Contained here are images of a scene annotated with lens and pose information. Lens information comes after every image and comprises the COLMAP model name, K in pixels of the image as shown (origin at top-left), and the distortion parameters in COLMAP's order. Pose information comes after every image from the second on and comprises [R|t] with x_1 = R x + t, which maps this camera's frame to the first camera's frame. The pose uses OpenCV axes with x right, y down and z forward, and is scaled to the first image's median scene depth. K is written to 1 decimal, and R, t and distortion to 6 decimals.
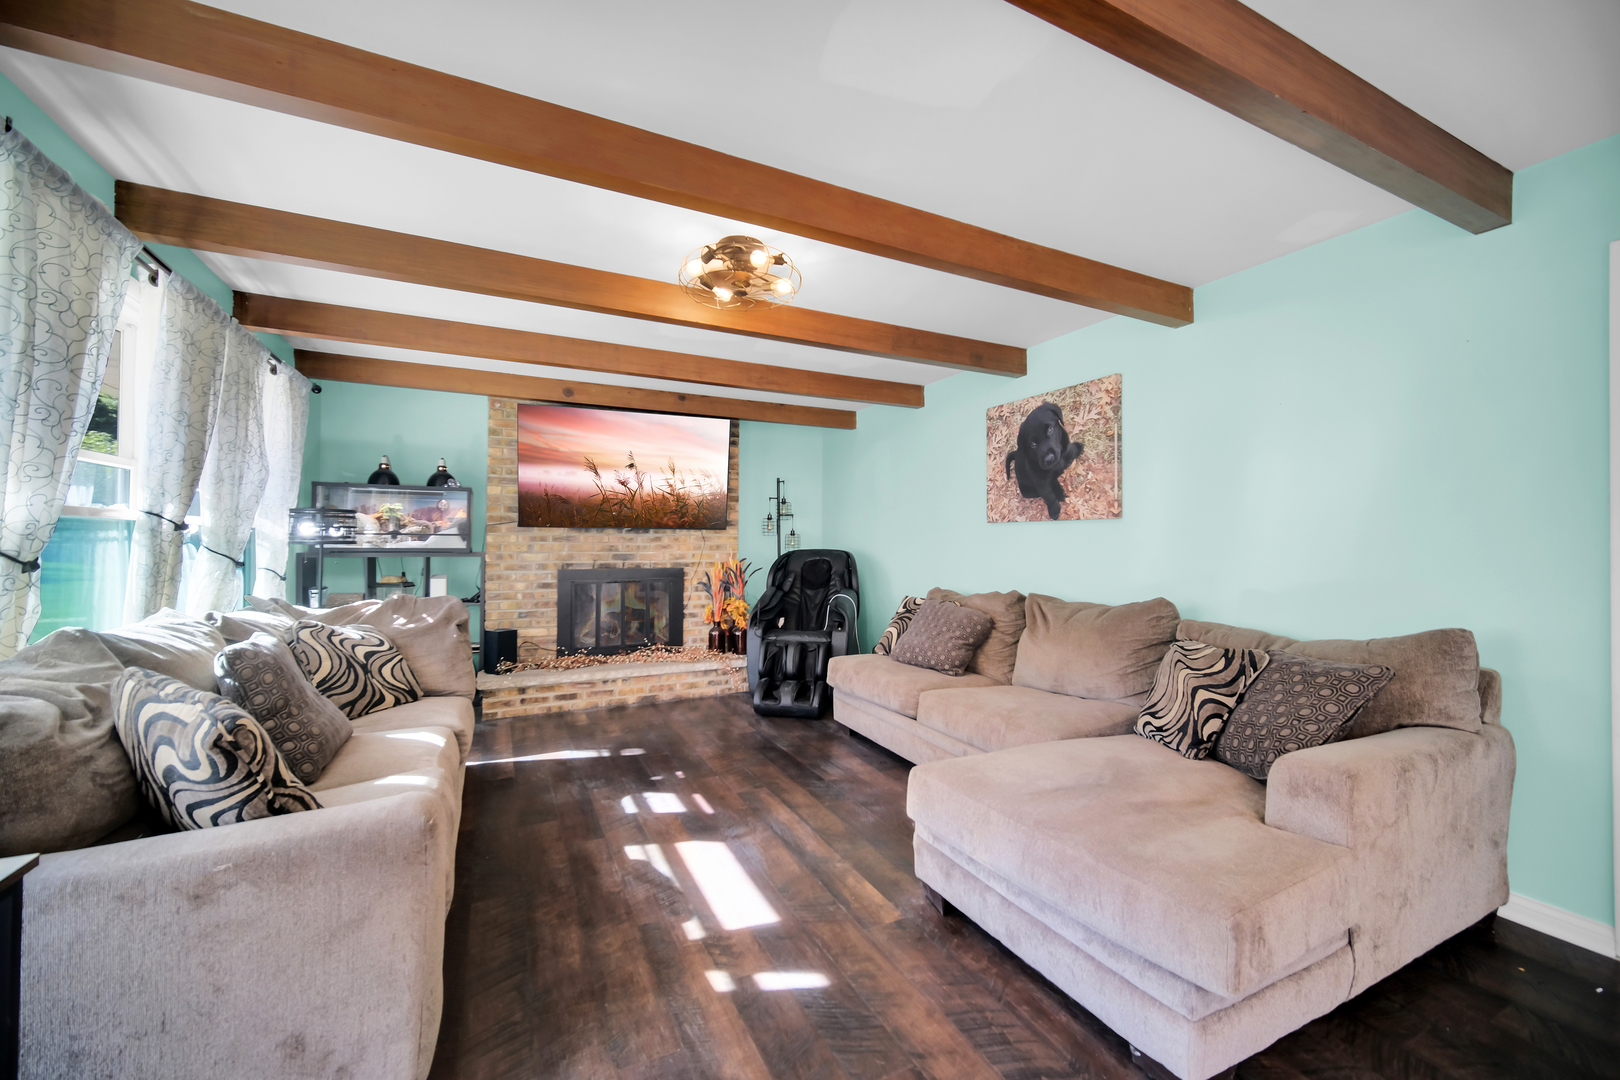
lens RADIAL K [[645.8, 0, 818.3], [0, 645.8, 535.0], [0, 0, 1]] dist [-0.000416, -0.000289]
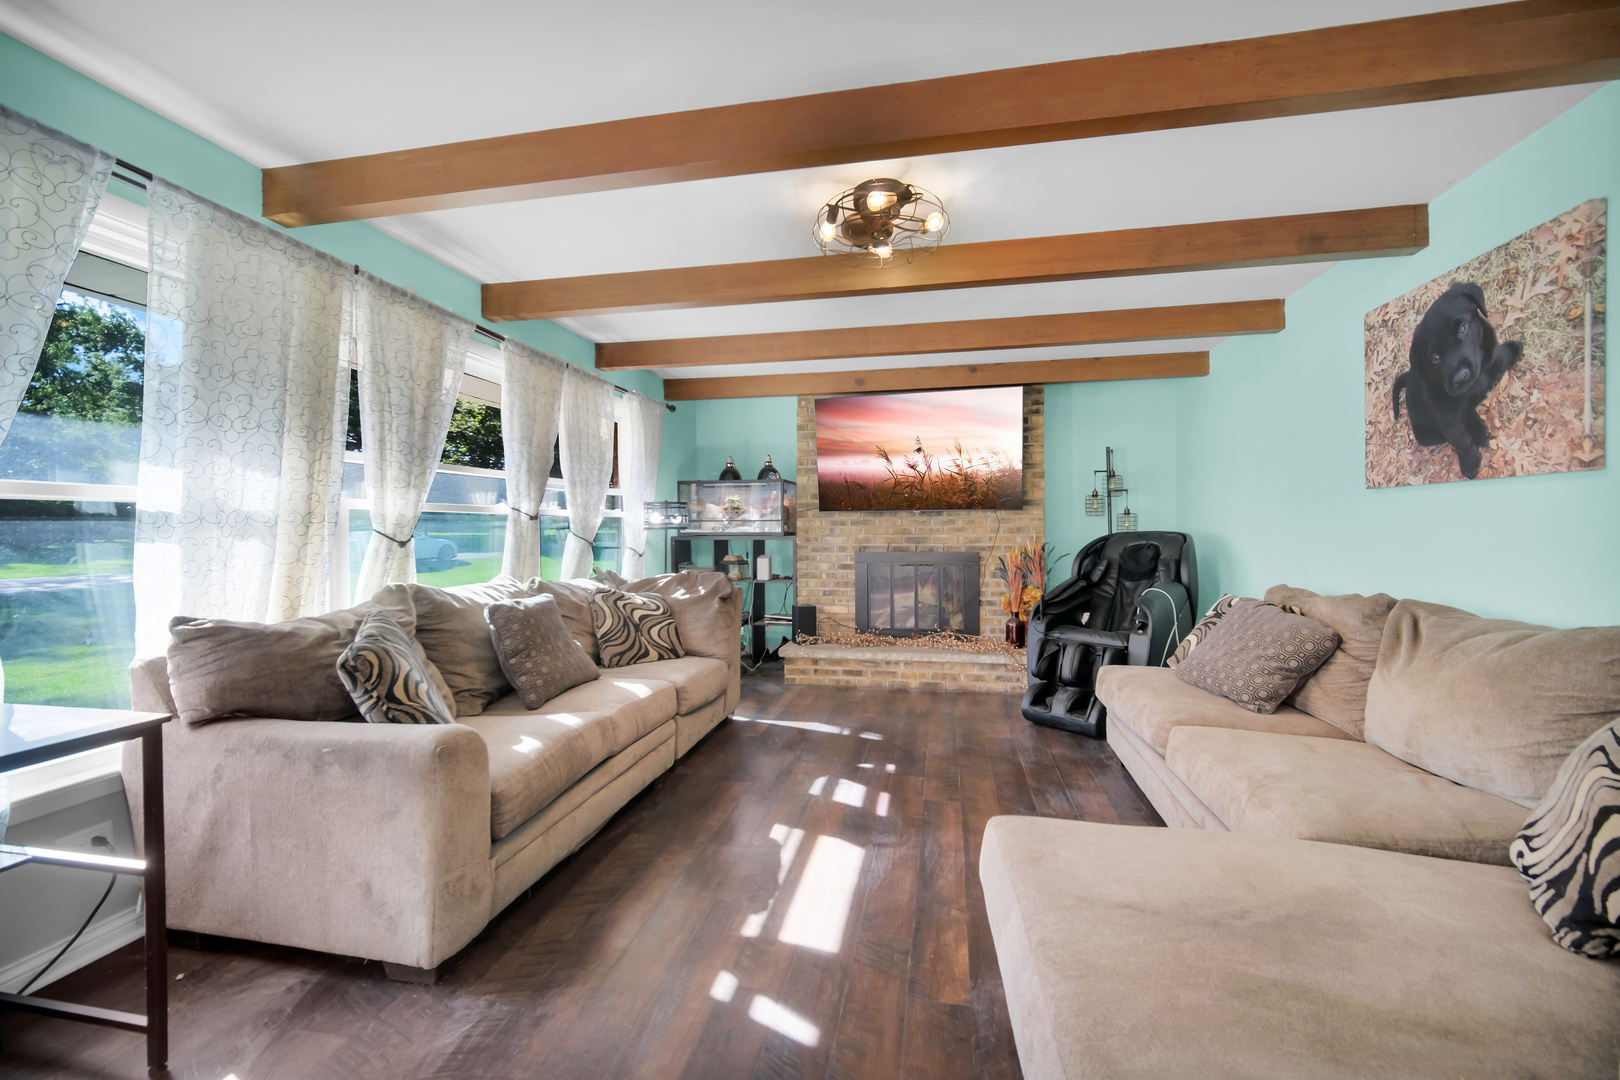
lens RADIAL K [[650.7, 0, 818.6], [0, 650.7, 534.4], [0, 0, 1]] dist [-0.000041, 0.000047]
pose [[0.793056, -0.003180, -0.609140, 0.237032], [0.017342, 0.999699, 0.017360, 0.006401], [0.608902, -0.024331, 0.792872, 0.146328]]
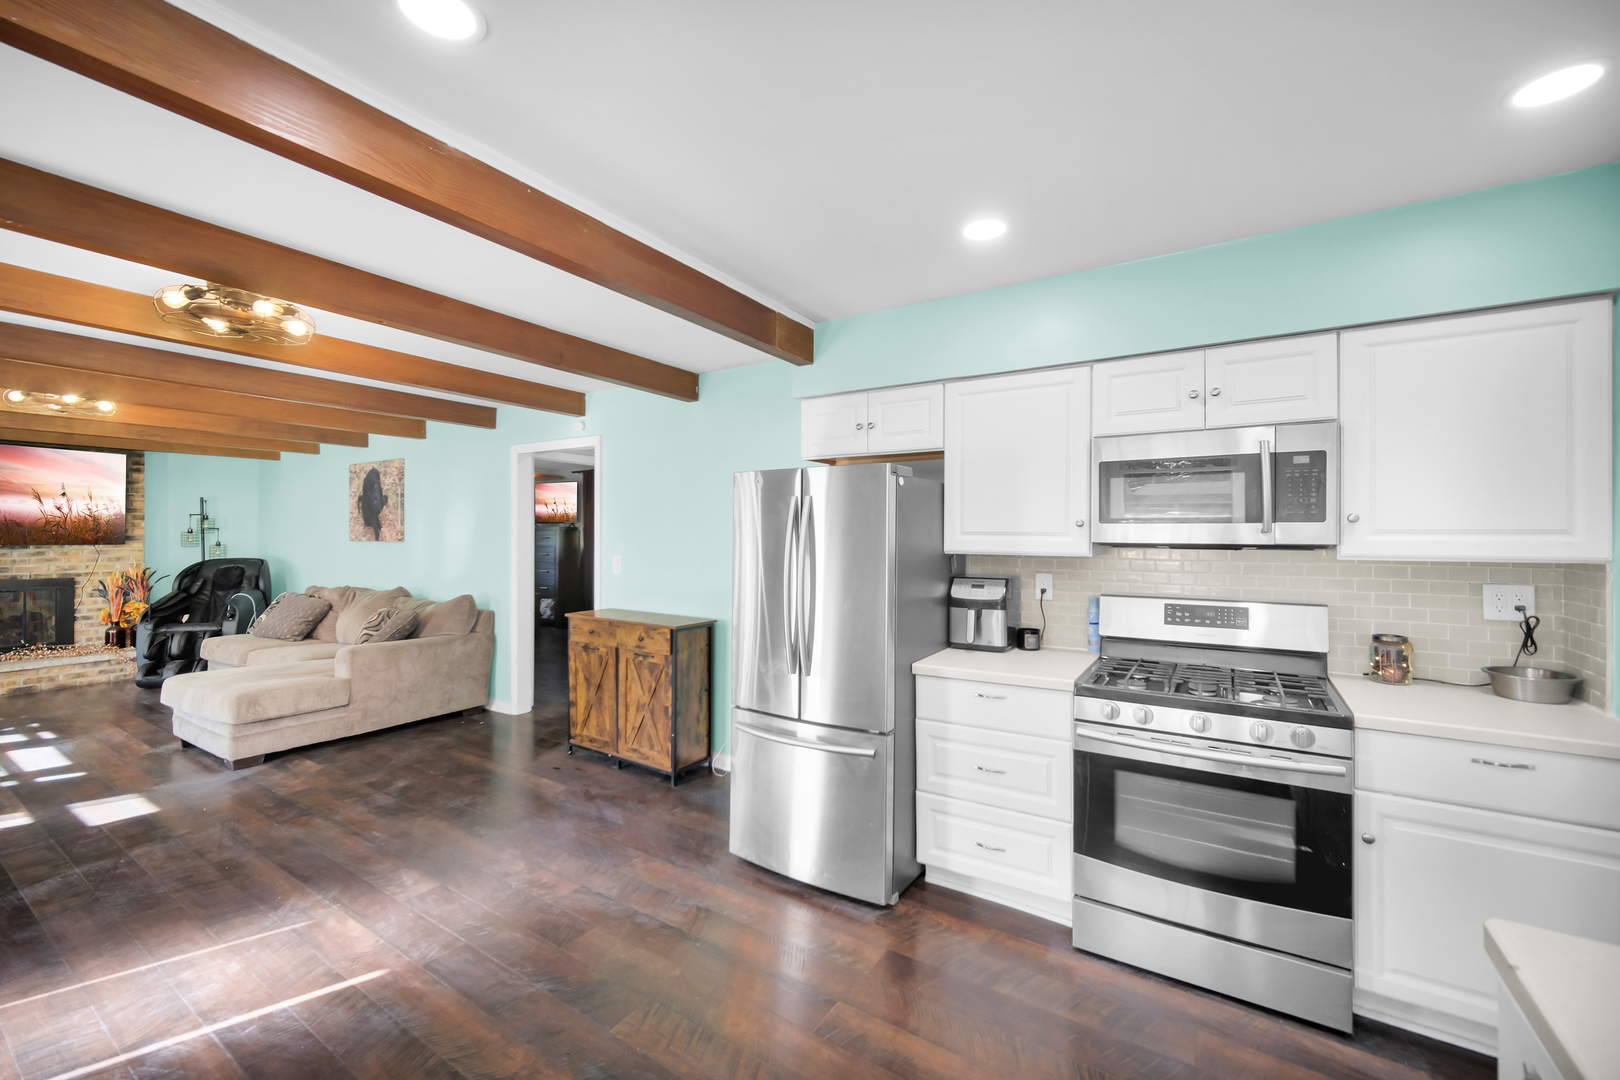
lens RADIAL K [[654.4, 0, 817.9], [0, 654.4, 533.2], [0, 0, 1]] dist [-0.002996, 0.000707]
pose [[0.855423, -0.002919, 0.517922, 0.430869], [-0.002677, 0.999946, 0.010058, -0.058504], [-0.517923, -0.009990, 0.855369, -0.916337]]
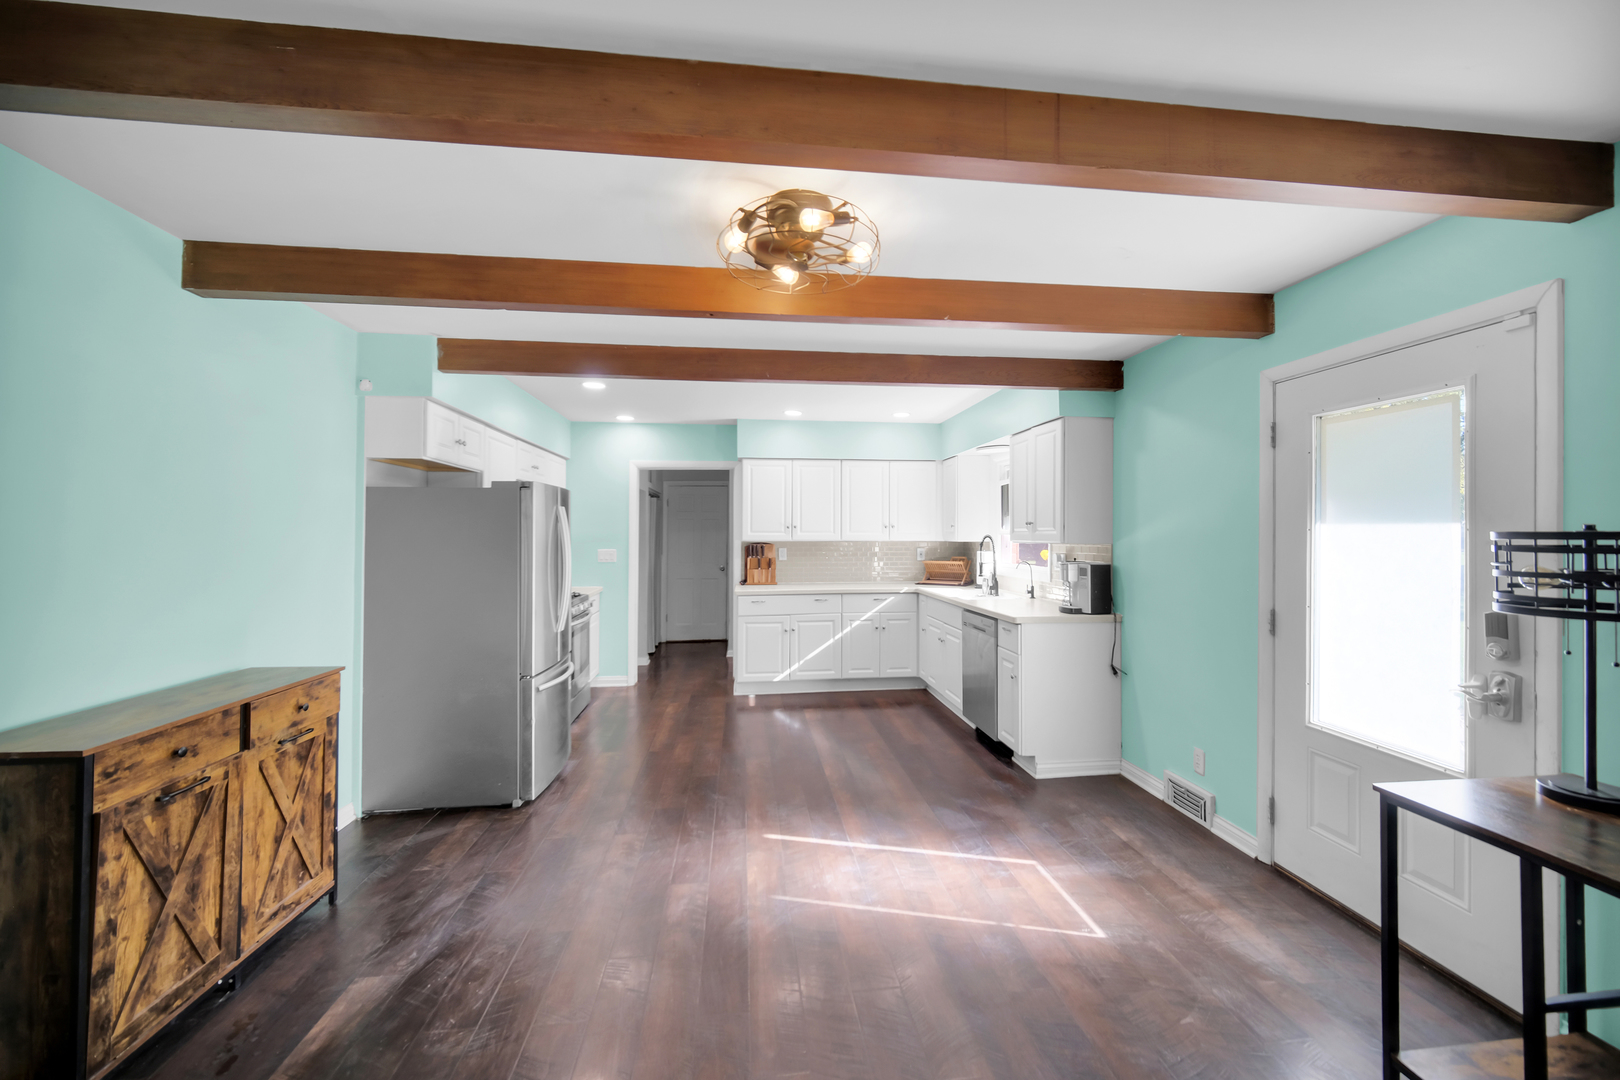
lens RADIAL K [[650.7, 0, 818.6], [0, 650.7, 534.4], [0, 0, 1]] dist [-0.000041, 0.000047]
pose [[-0.943561, -0.011297, 0.331007, 0.097334], [-0.013976, 0.999886, -0.005715, -0.048785], [-0.330905, -0.010019, -0.943611, 0.394324]]
